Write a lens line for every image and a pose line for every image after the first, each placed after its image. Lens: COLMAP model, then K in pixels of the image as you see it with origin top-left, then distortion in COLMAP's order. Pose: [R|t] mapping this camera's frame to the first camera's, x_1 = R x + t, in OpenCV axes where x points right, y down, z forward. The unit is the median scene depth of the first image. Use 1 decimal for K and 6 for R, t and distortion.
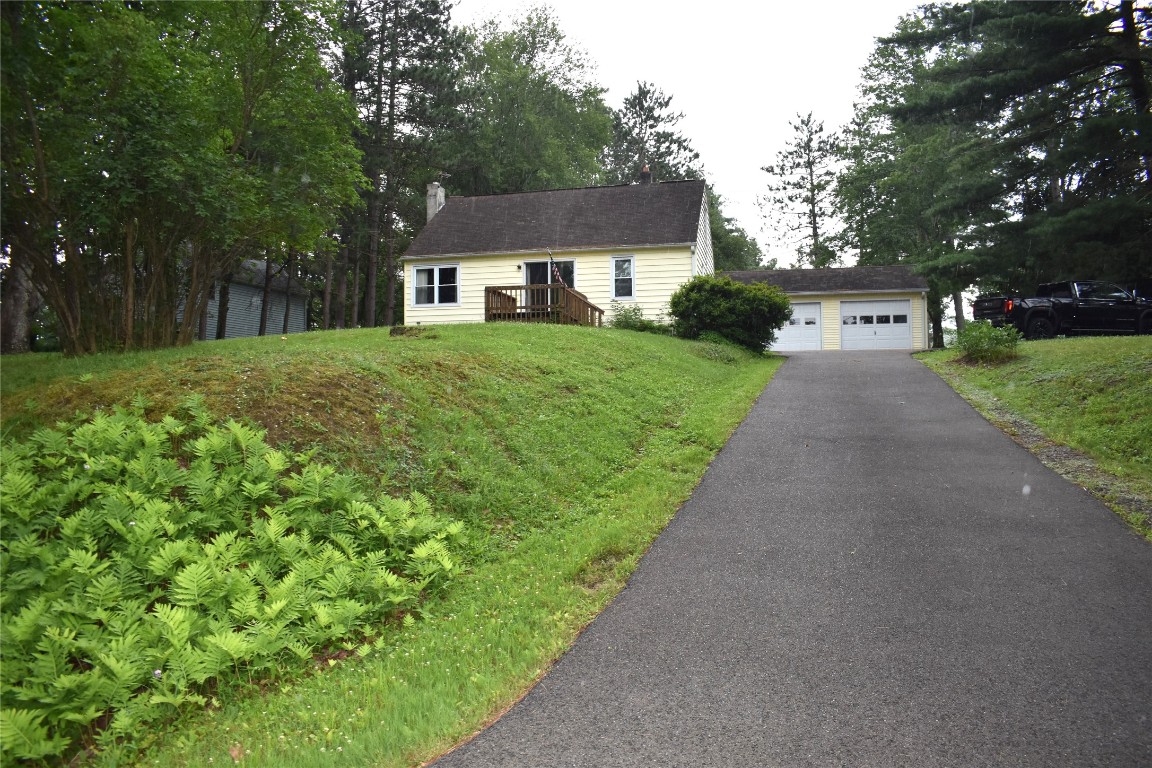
lens RADIAL K [[895.8, 0, 579.8], [0, 895.8, 382.0], [0, 0, 1]] dist [-0.096970, 0.017369]
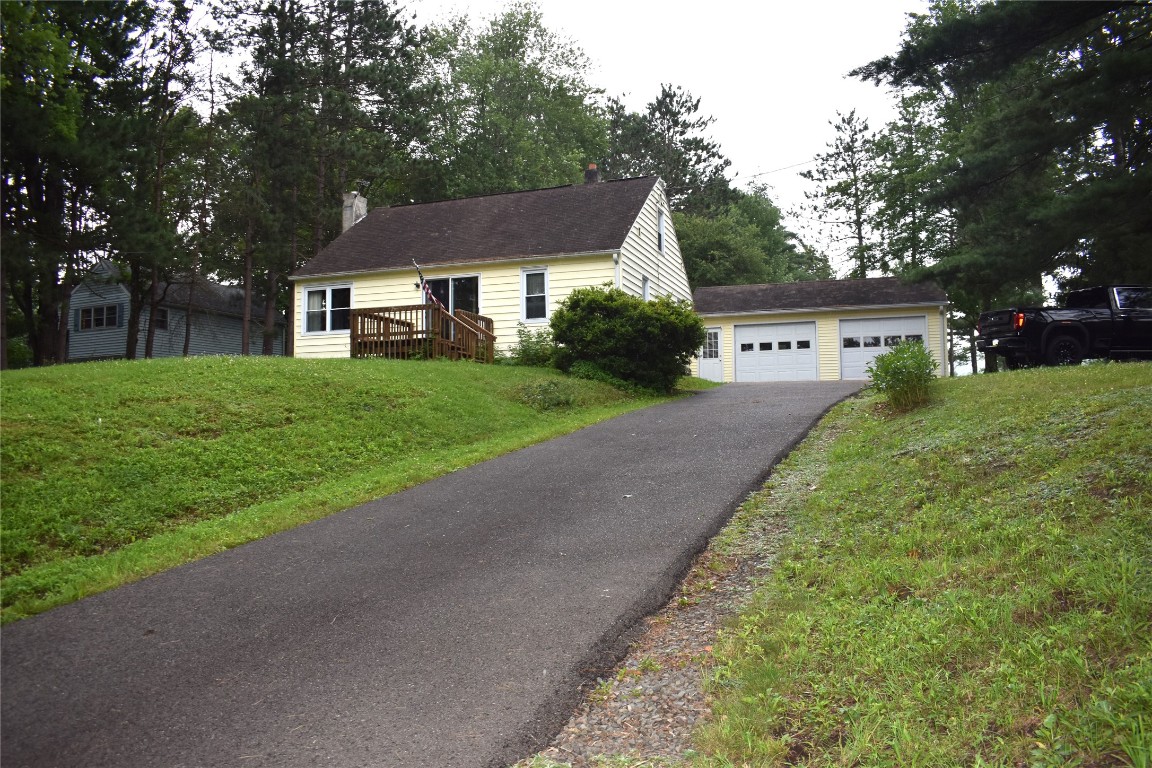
lens RADIAL K [[895.8, 0, 579.8], [0, 895.8, 382.0], [0, 0, 1]] dist [-0.096970, 0.017369]
pose [[0.993638, -0.008762, -0.112283, 0.137998], [0.005681, 0.999599, -0.027732, -0.011415], [0.112481, 0.026918, 0.993289, 0.151903]]
